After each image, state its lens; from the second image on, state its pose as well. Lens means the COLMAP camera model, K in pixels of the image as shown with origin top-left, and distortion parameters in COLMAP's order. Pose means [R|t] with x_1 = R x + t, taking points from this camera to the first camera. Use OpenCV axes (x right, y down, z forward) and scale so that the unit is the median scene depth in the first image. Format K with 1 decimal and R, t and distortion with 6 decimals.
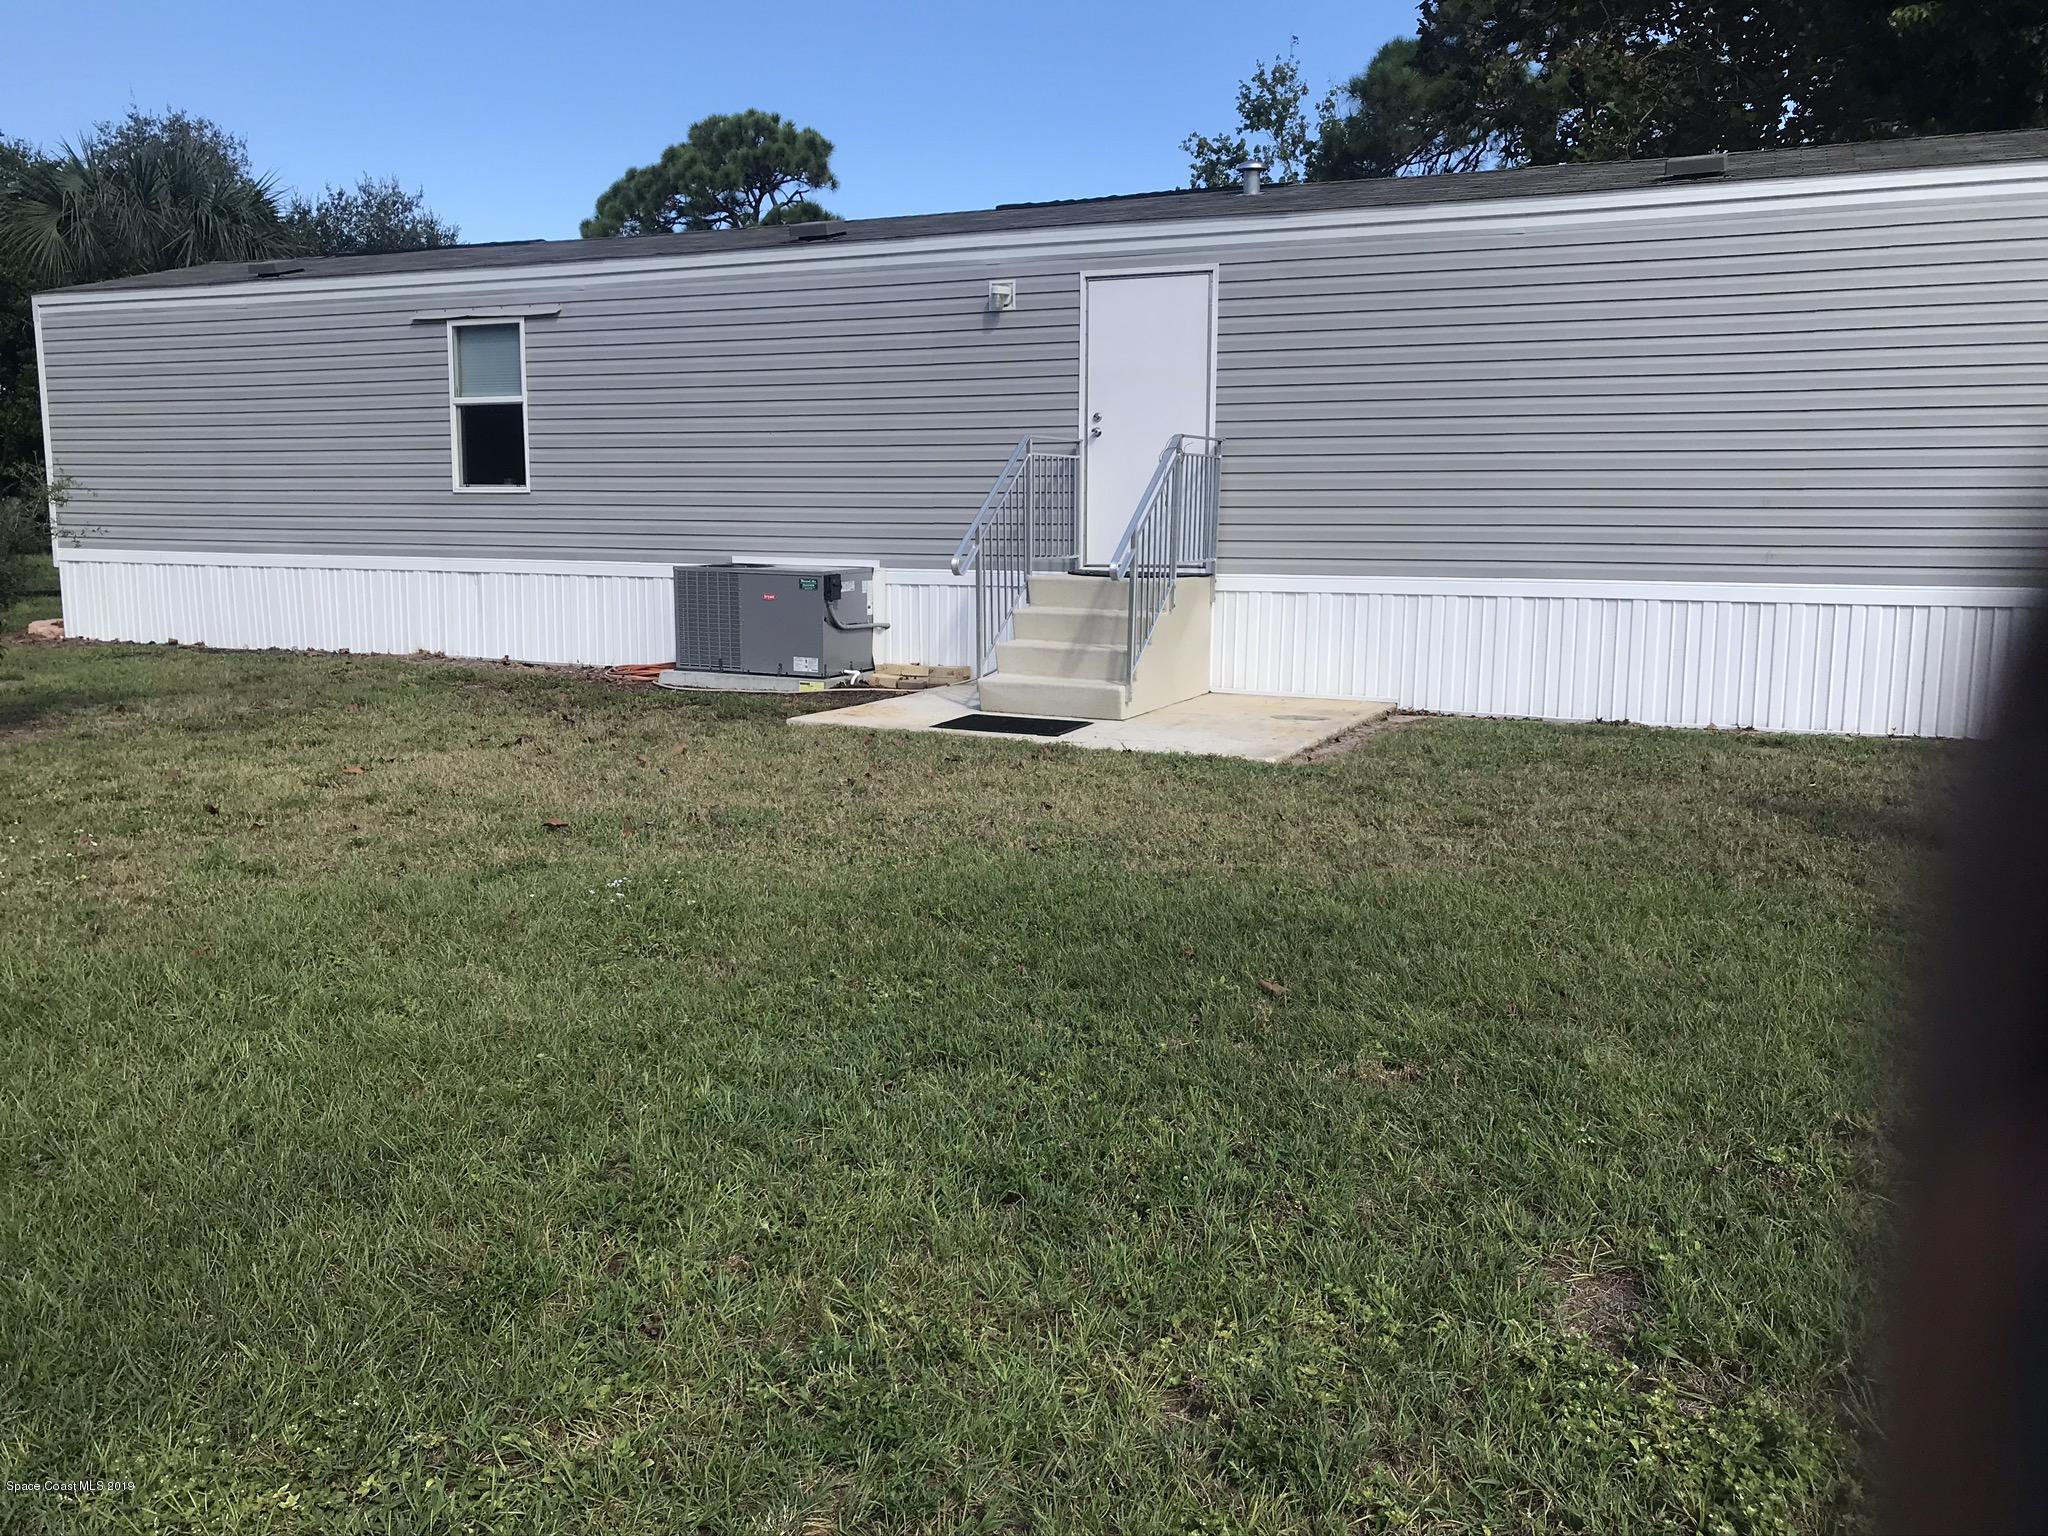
lens RADIAL K [[1690.0, 0, 1024.6], [0, 1690.0, 769.8], [0, 0, 1]] dist [0.027037, -0.028911]
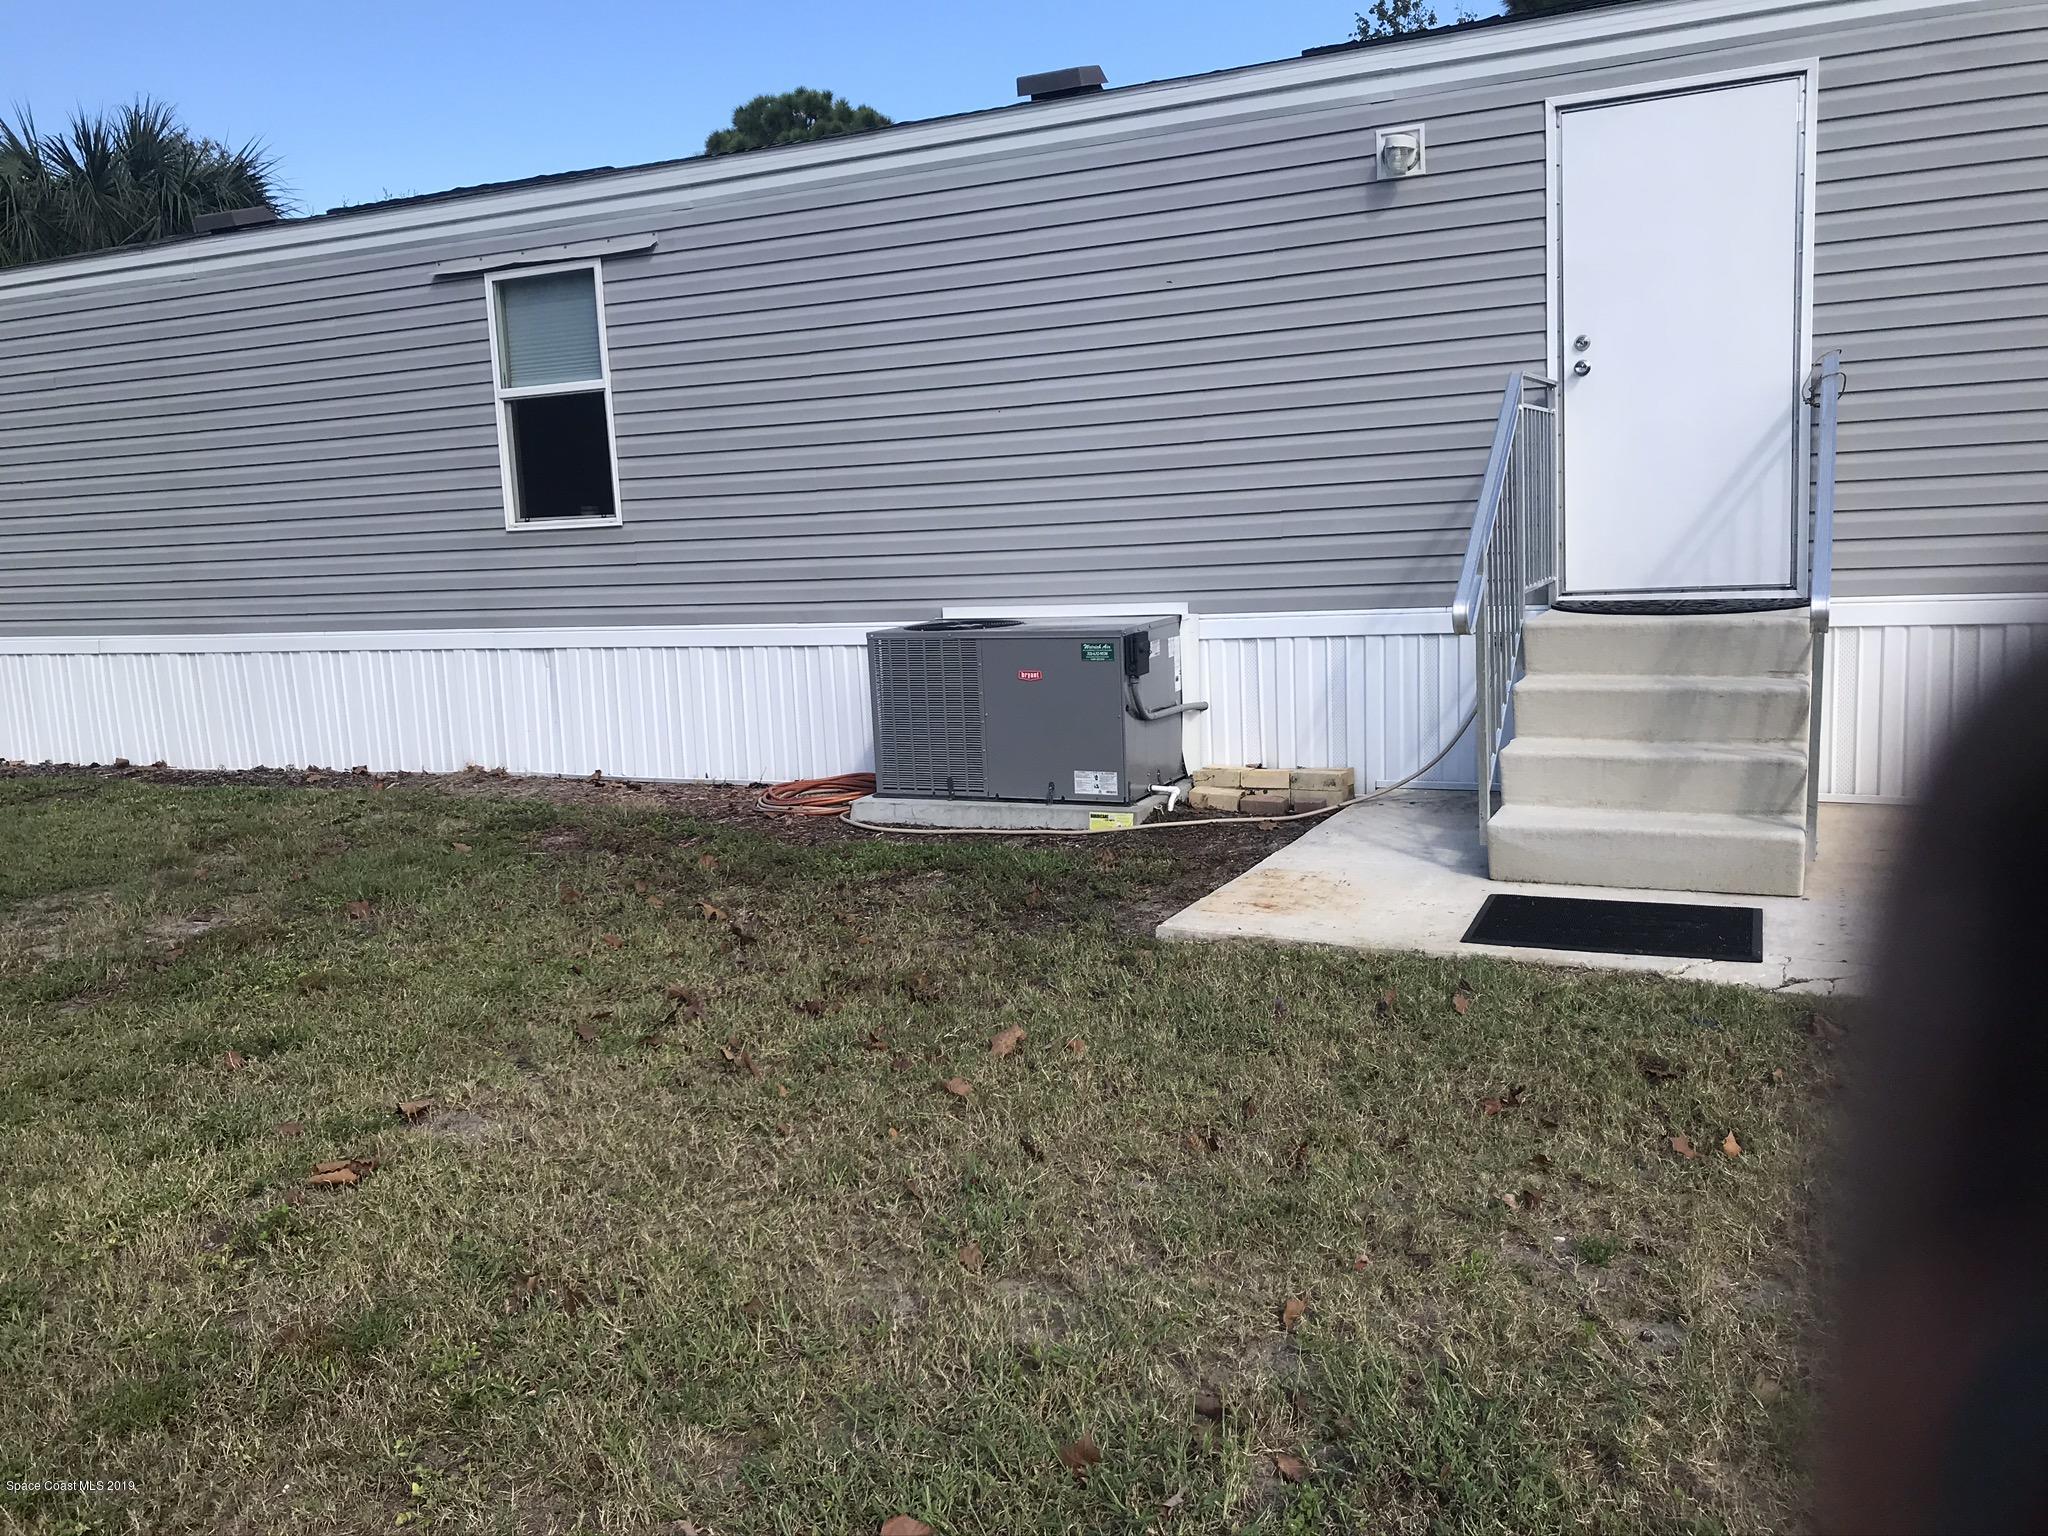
lens RADIAL K [[1690.0, 0, 1021.3], [0, 1690.0, 776.5], [0, 0, 1]] dist [0.027037, -0.028911]
pose [[0.998314, -0.049673, -0.030043, -0.122180], [0.049693, 0.998765, -0.000098, -0.058103], [0.030011, -0.001395, 0.999549, 0.346714]]
